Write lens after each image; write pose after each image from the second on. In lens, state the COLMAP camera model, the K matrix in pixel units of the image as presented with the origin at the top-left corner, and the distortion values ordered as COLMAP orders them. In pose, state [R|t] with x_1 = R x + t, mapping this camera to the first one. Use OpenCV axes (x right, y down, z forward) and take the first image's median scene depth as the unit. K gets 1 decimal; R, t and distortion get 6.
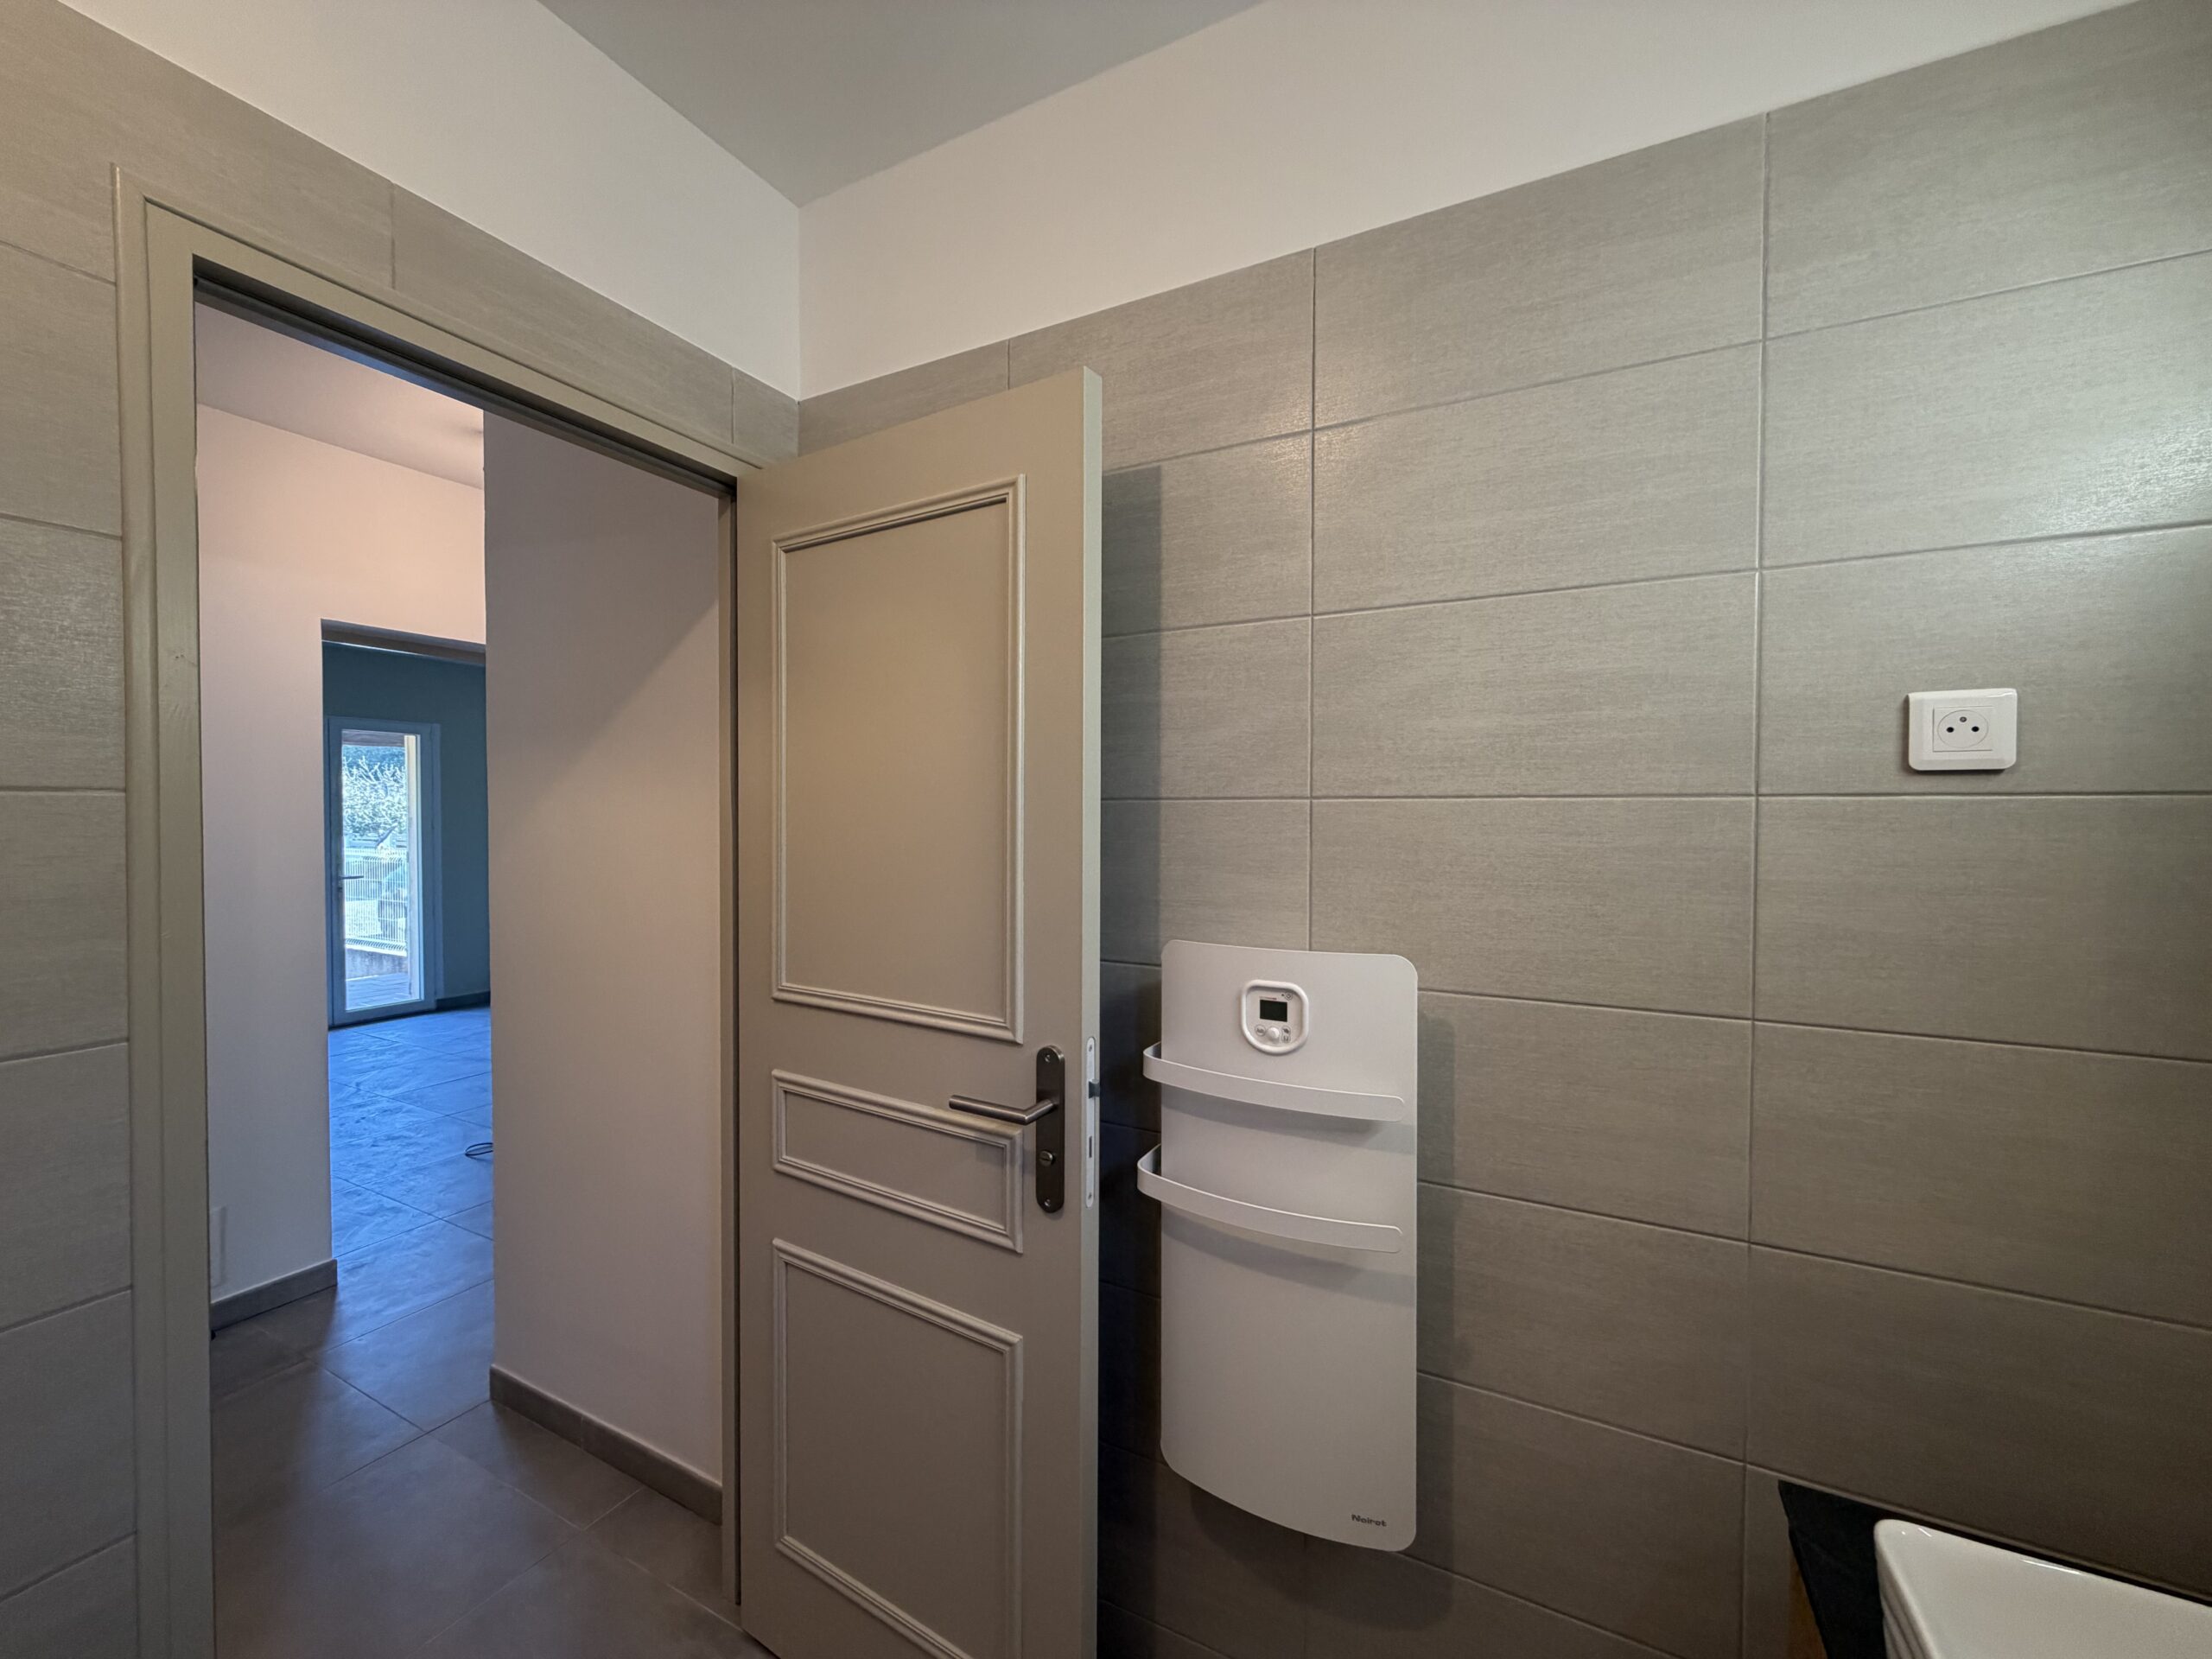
lens RADIAL K [[879.1, 0, 1102.8], [0, 879.1, 832.4], [0, 0, 1]] dist [-0.000337, 0.000073]
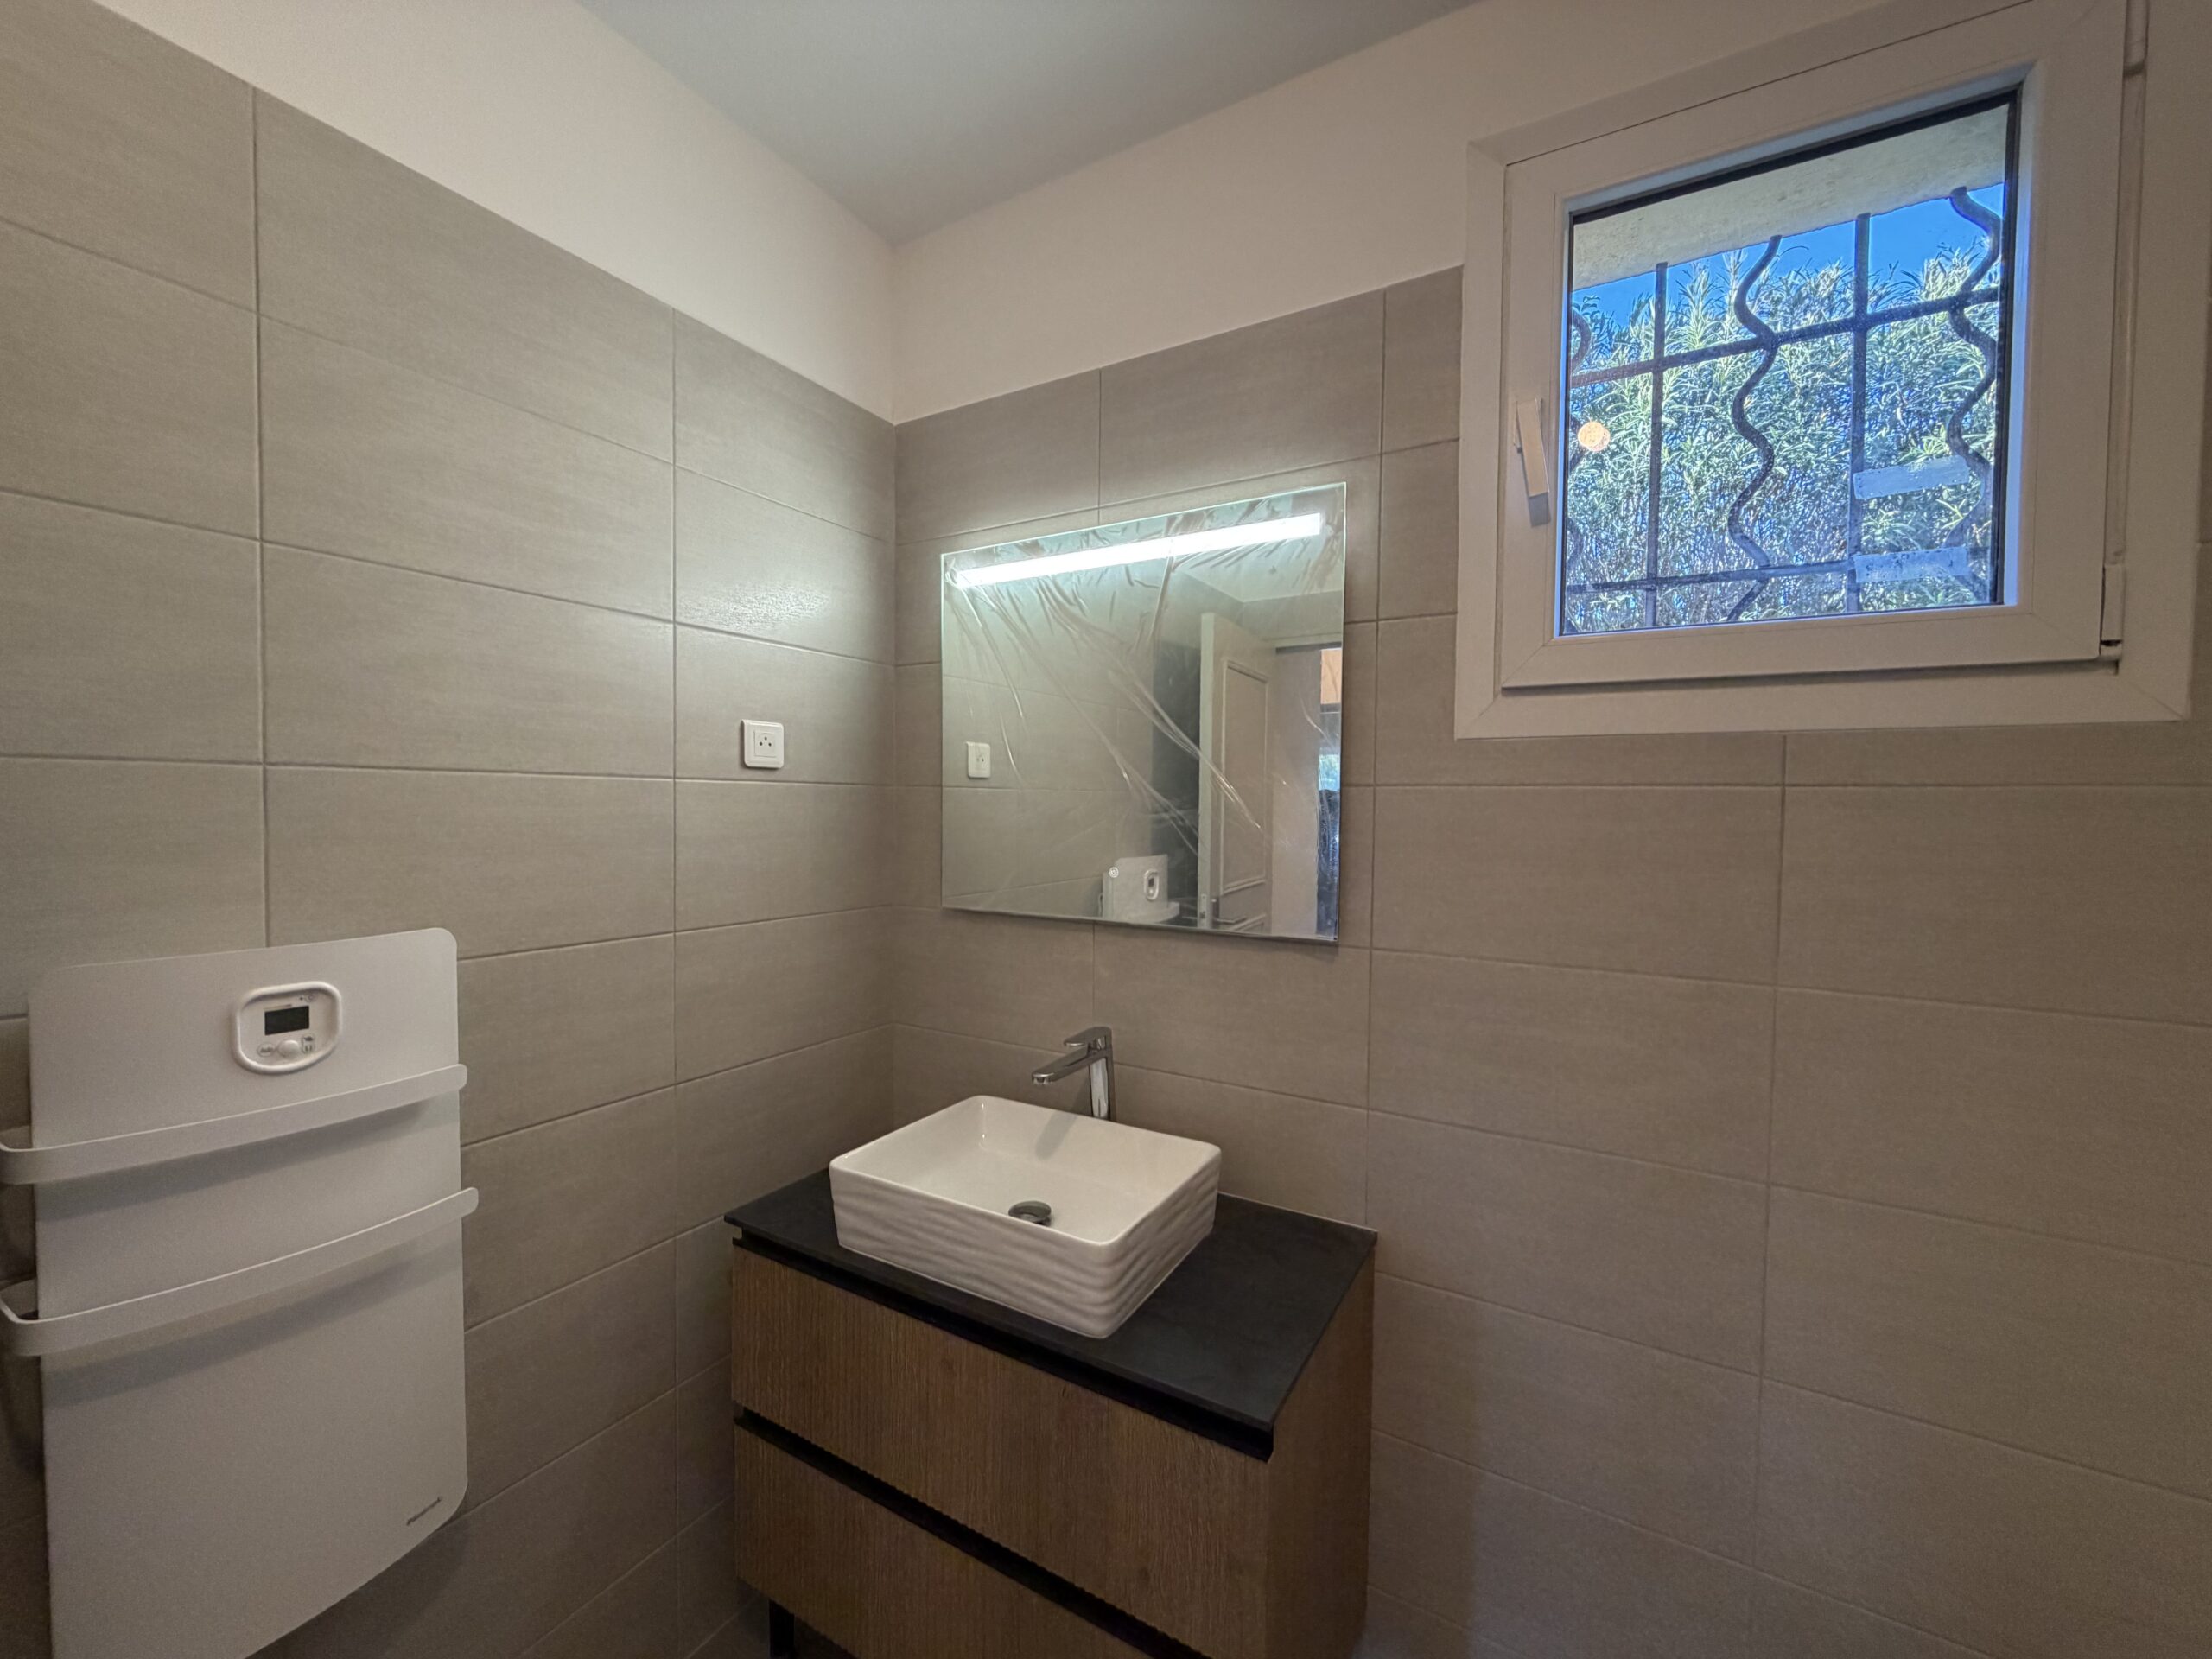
lens RADIAL K [[879.1, 0, 1103.1], [0, 879.1, 826.2], [0, 0, 1]] dist [-0.000337, 0.000073]
pose [[0.048713, -0.028194, 0.998415, -0.616889], [0.005278, 0.999595, 0.027969, 0.000756], [-0.998799, 0.003907, 0.048842, 0.199346]]
